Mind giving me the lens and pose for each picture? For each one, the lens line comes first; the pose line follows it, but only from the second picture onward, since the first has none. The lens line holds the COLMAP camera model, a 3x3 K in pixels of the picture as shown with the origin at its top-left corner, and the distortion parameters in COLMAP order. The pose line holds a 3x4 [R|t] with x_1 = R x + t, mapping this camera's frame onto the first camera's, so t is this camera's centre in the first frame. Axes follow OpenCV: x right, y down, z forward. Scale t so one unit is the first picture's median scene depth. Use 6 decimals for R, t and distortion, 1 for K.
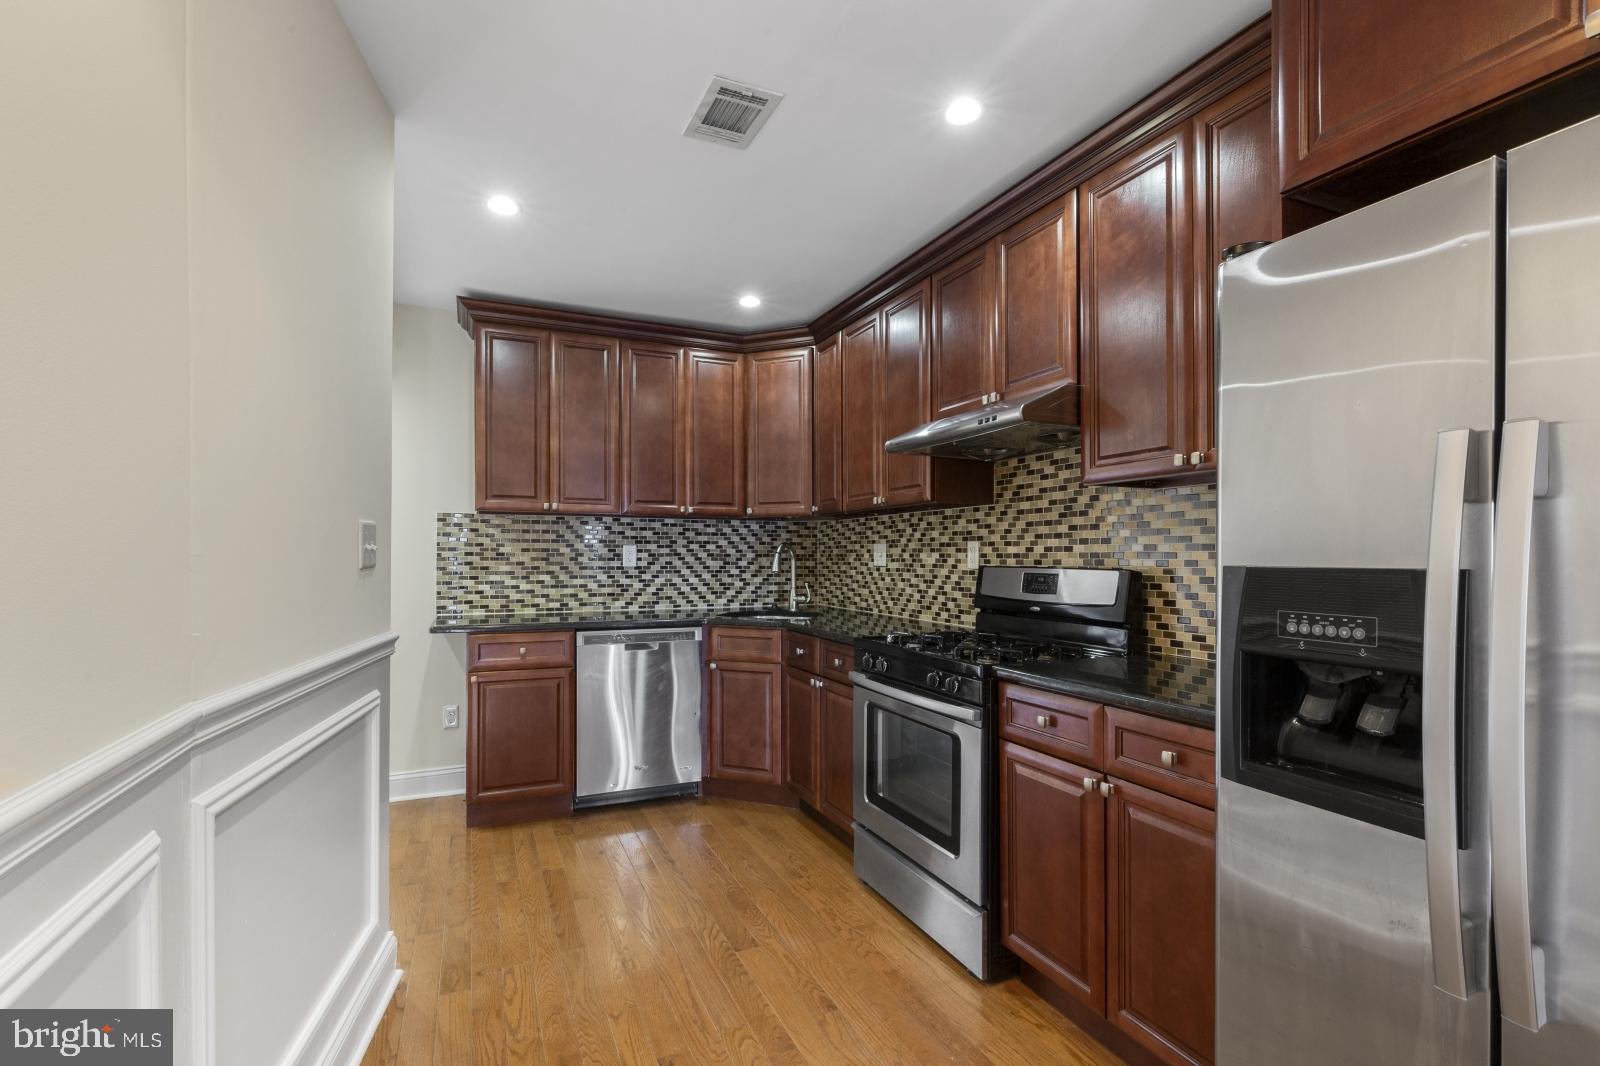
lens RADIAL K [[734.7, 0, 799.6], [0, 734.7, 548.3], [0, 0, 1]] dist [0.003259, -0.003374]
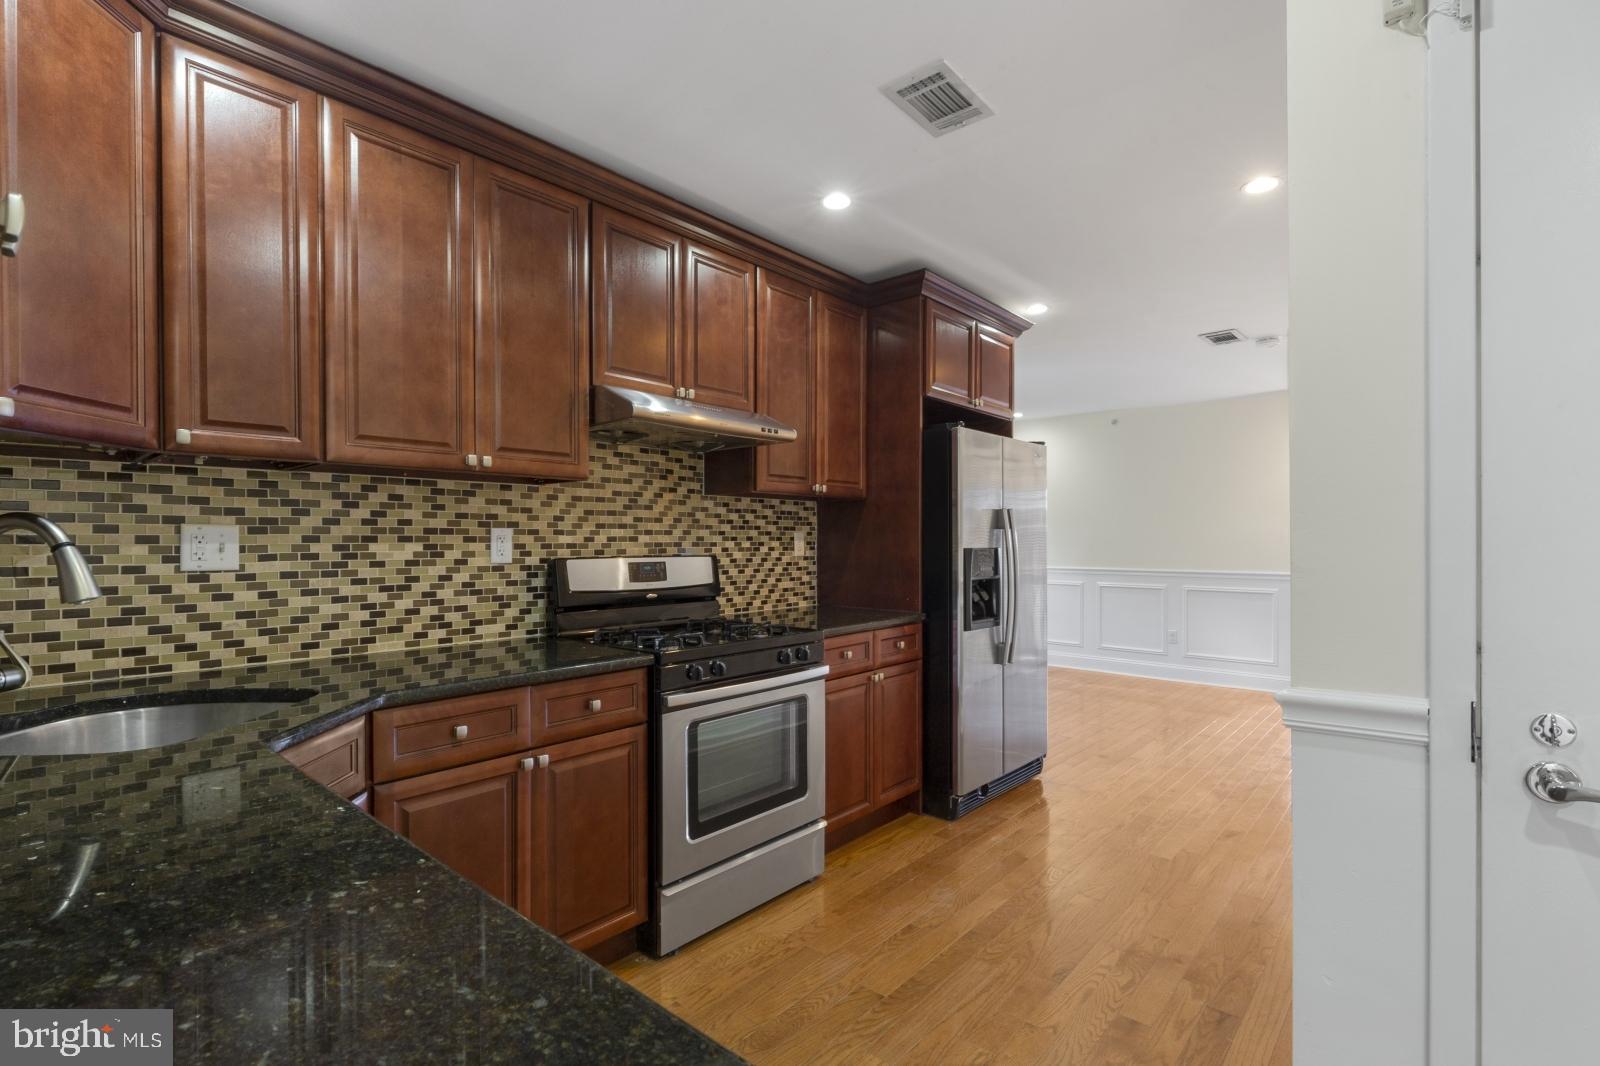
lens RADIAL K [[734.7, 0, 798.9], [0, 734.7, 541.2], [0, 0, 1]] dist [0.003259, -0.003374]
pose [[-0.412904, 0.003719, 0.910767, -0.586613], [-0.002539, 0.999983, -0.005234, 0.007376], [-0.910771, -0.004473, -0.412887, 1.009694]]
